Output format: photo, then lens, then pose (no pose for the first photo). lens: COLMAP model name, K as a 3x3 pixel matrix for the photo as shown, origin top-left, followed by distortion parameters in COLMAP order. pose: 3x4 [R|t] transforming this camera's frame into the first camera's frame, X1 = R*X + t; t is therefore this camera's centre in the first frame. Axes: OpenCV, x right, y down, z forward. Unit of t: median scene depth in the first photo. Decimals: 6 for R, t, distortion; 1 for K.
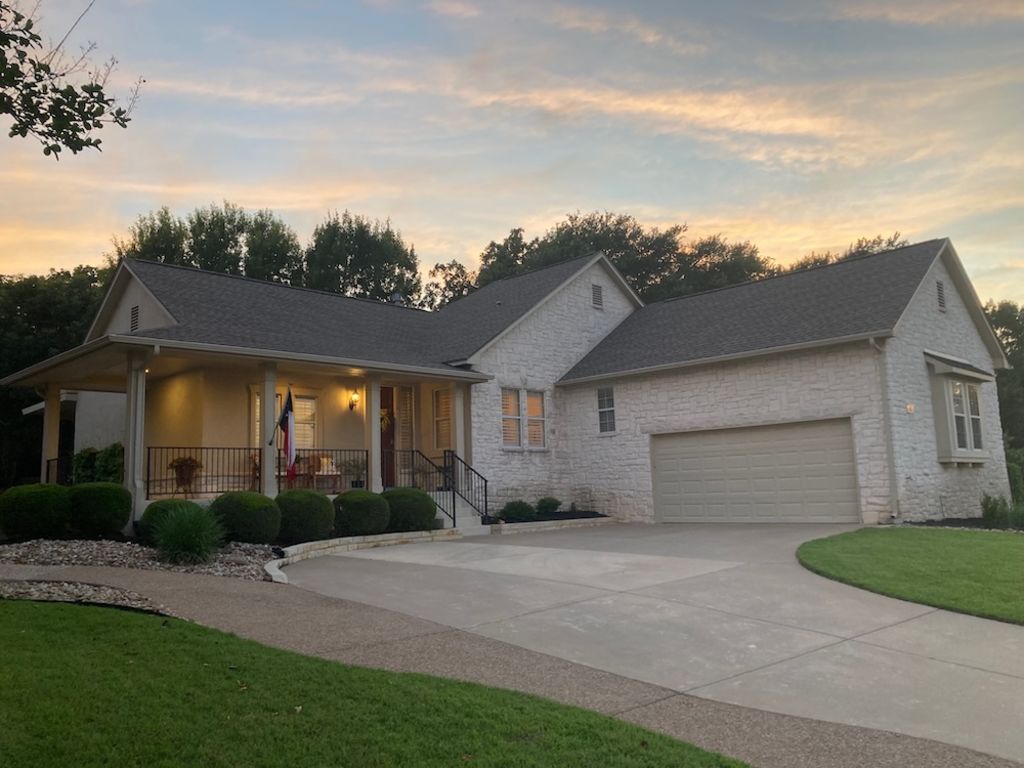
lens RADIAL K [[872.2, 0, 516.6], [0, 872.2, 383.5], [0, 0, 1]] dist [0.051582, -0.019428]
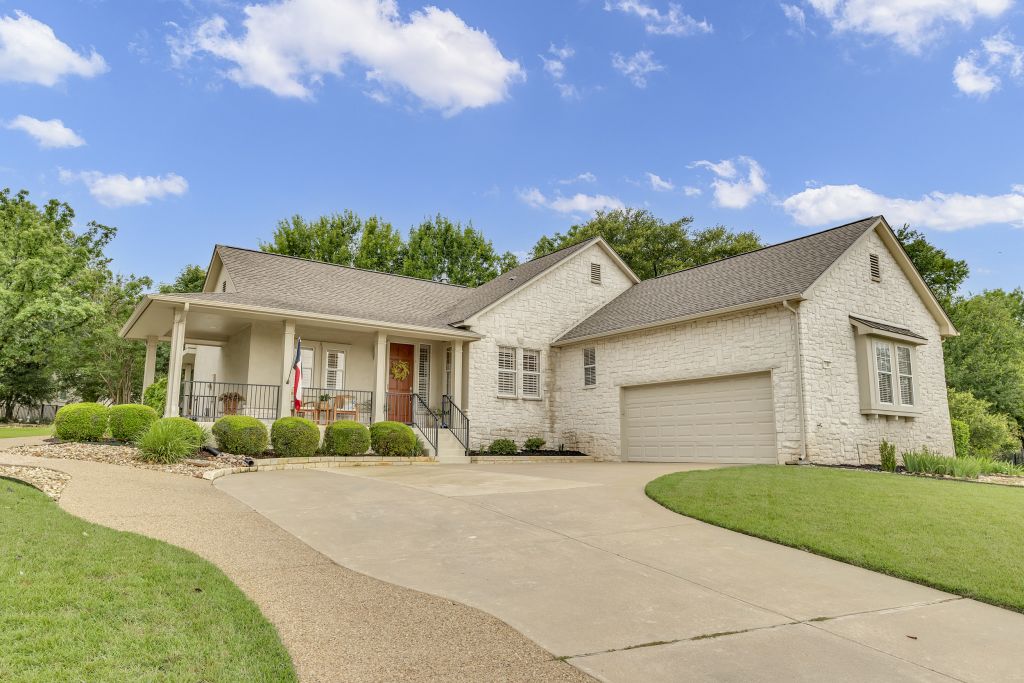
lens RADIAL K [[703.3, 0, 512.6], [0, 703.3, 342.1], [0, 0, 1]] dist [-0.002886, -0.001217]
pose [[0.984324, 0.010533, -0.176056, 0.181707], [-0.015444, 0.999528, -0.026549, 0.026159], [0.175694, 0.028851, 0.984022, 0.039432]]
